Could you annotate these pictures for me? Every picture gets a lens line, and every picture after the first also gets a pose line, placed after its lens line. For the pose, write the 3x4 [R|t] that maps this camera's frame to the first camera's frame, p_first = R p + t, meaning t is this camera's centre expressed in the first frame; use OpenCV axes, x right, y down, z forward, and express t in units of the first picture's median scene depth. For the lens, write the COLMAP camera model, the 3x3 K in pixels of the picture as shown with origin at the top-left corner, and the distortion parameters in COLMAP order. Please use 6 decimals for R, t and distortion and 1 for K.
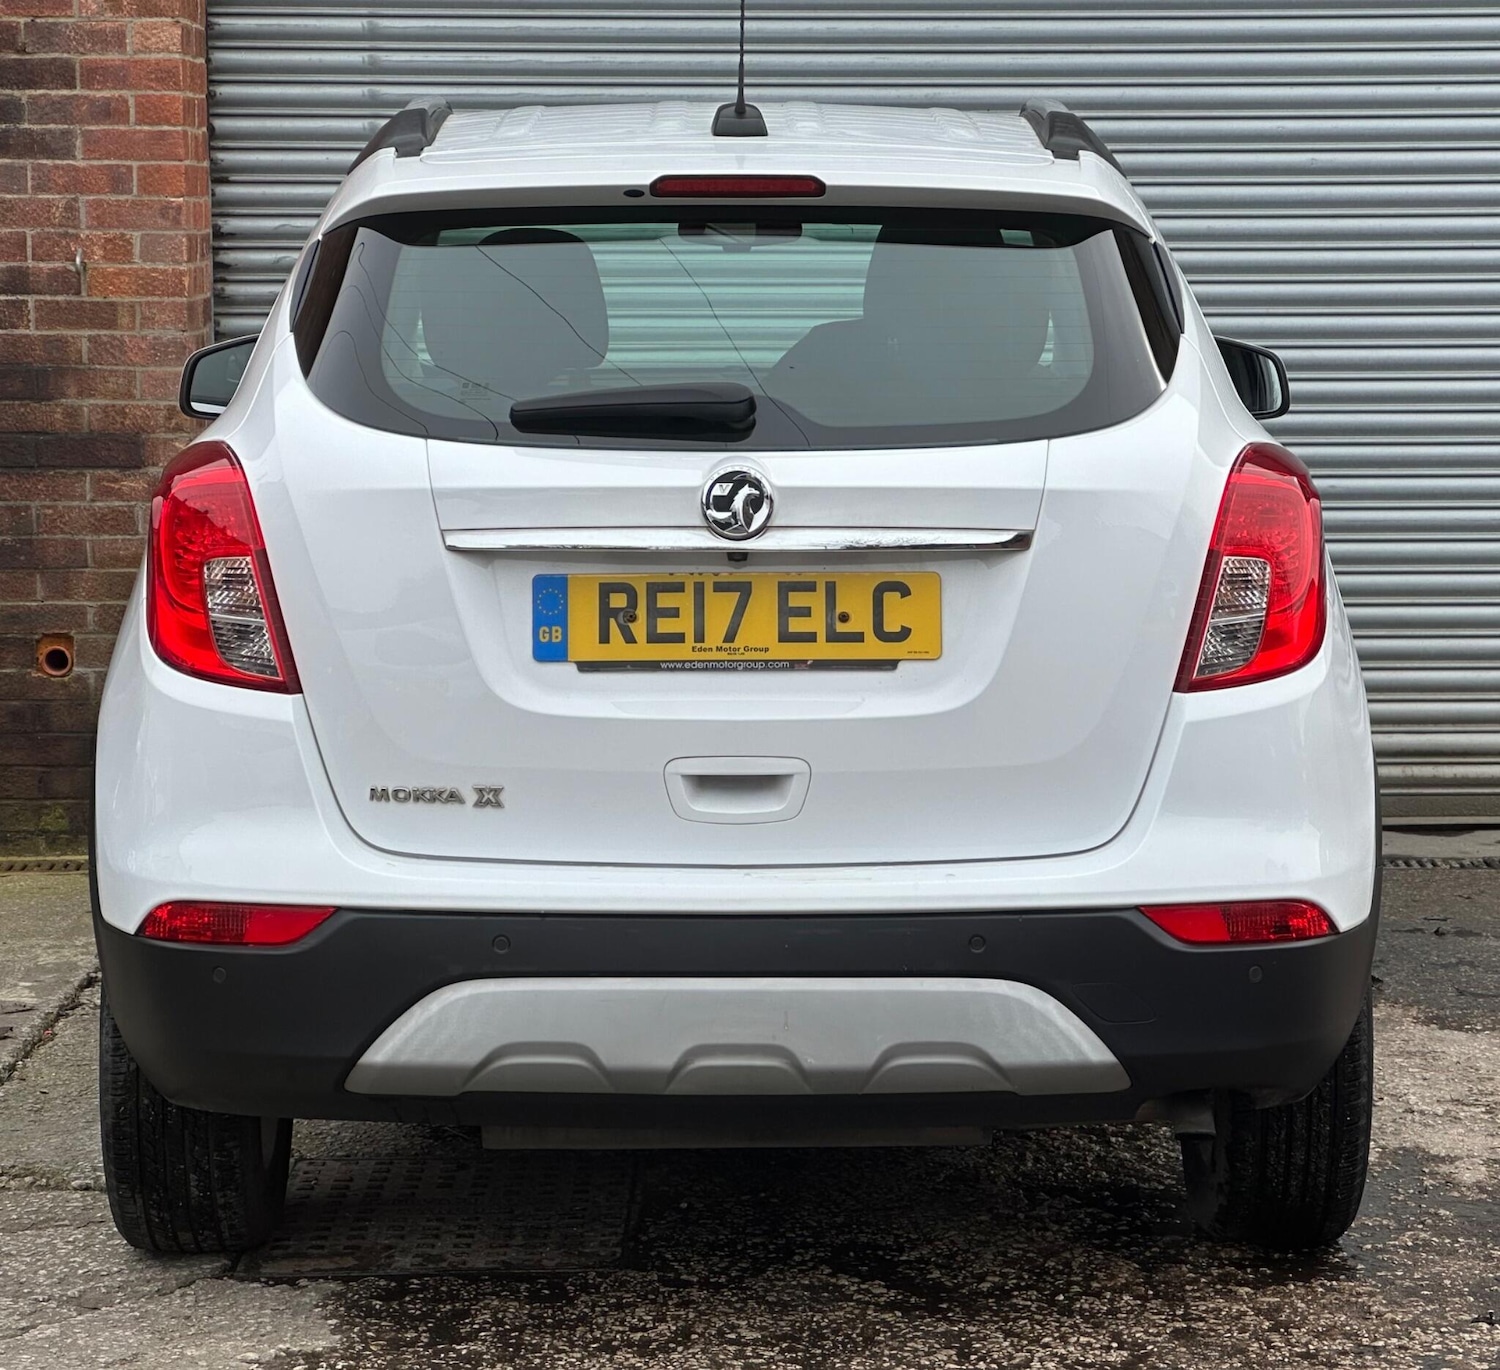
lens RADIAL K [[4309.9, 0, 750.0], [0, 4309.9, 685.0], [0, 0, 1]] dist [0.010541, 2.224410]
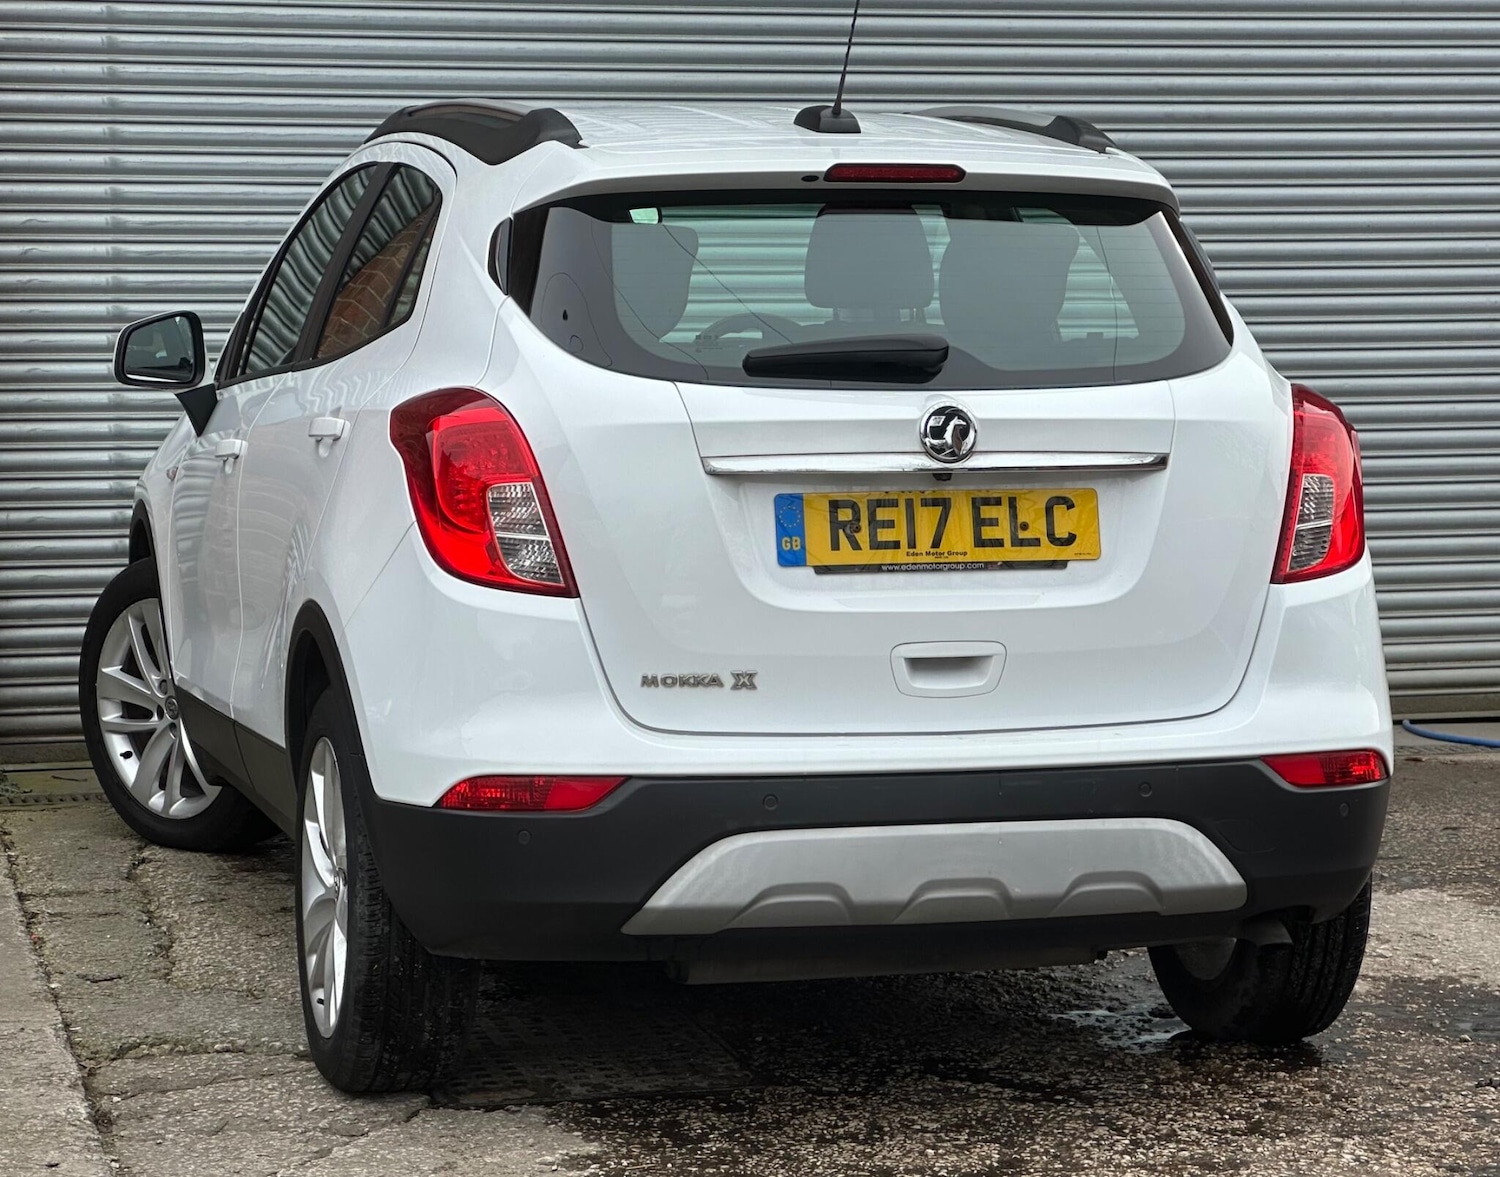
lens RADIAL K [[4101.4, 0, 750.0], [0, 4101.4, 588.5], [0, 0, 1]] dist [-0.090302, 4.323180]
pose [[0.968521, -0.017583, 0.248309, -0.341069], [0.023487, 0.999507, -0.020836, 0.024232], [-0.247820, 0.026012, 0.968457, -0.102019]]
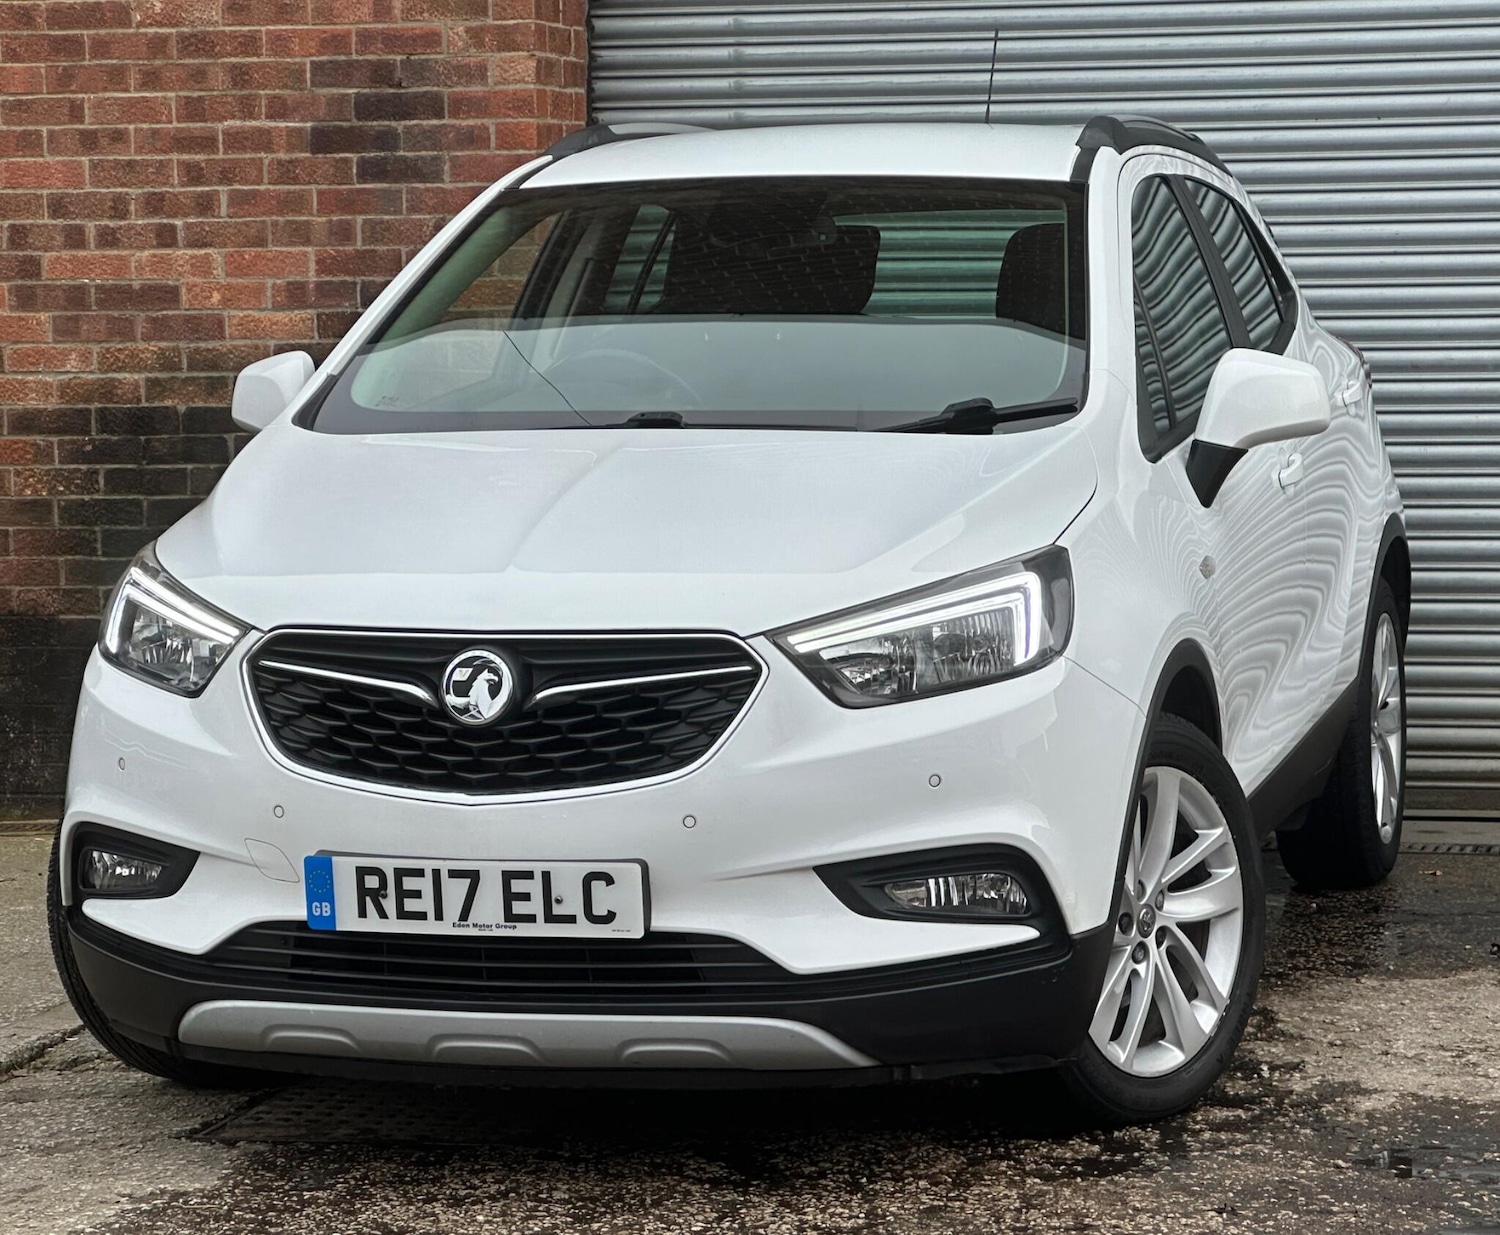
lens RADIAL K [[4459.8, 0, 761.7], [0, 4459.8, 665.6], [0, 0, 1]] dist [-0.179892, 5.862413]
pose [[0.967182, 0.009800, -0.253895, 0.356713], [-0.014855, 0.999728, -0.017998, 0.034523], [0.253650, 0.021179, 0.967064, -0.120386]]
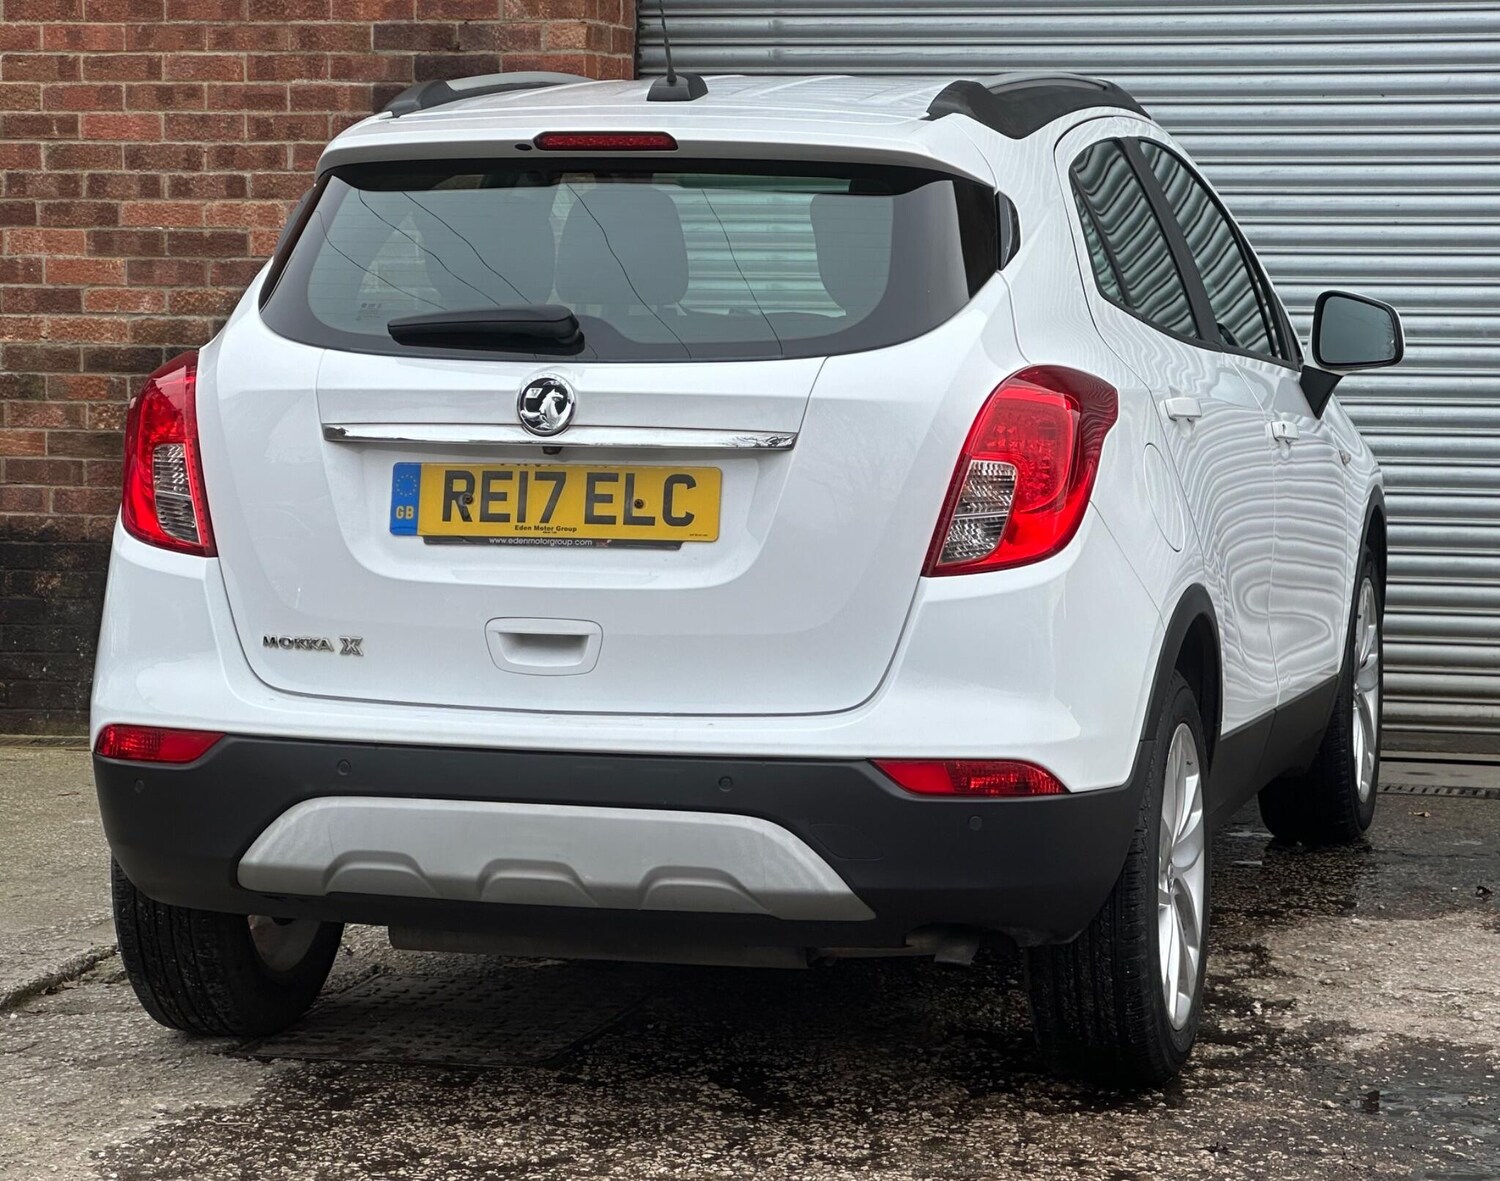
lens RADIAL K [[4101.4, 0, 750.0], [0, 4101.4, 590.5], [0, 0, 1]] dist [-0.090302, 4.323180]
pose [[0.963558, 0.028587, -0.265969, 0.349372], [-0.034189, 0.999280, -0.016455, 0.025317], [0.265307, 0.024949, 0.963841, -0.070805]]
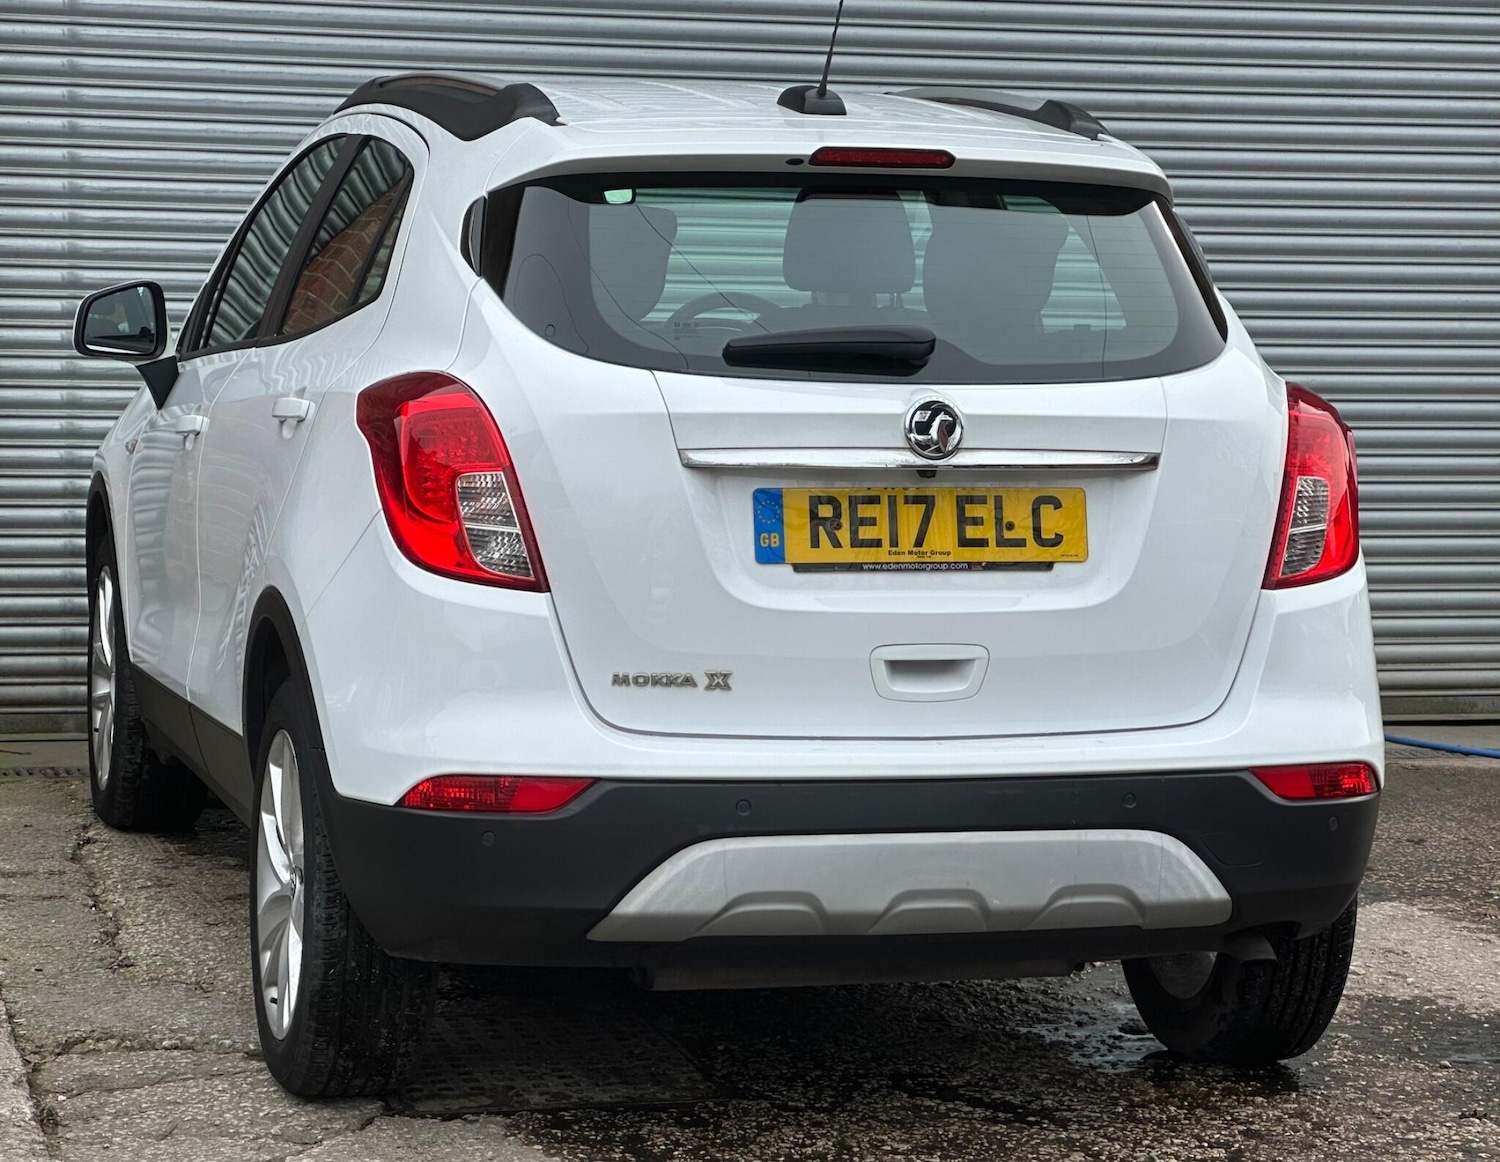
lens RADIAL K [[4011.9, 0, 750.0], [0, 4011.9, 581.0], [0, 0, 1]] dist [-0.006398, 2.621863]
pose [[0.965683, -0.001910, 0.259717, -0.331934], [0.005496, 0.999899, -0.013085, 0.013356], [-0.259666, 0.014063, 0.965596, -0.041146]]
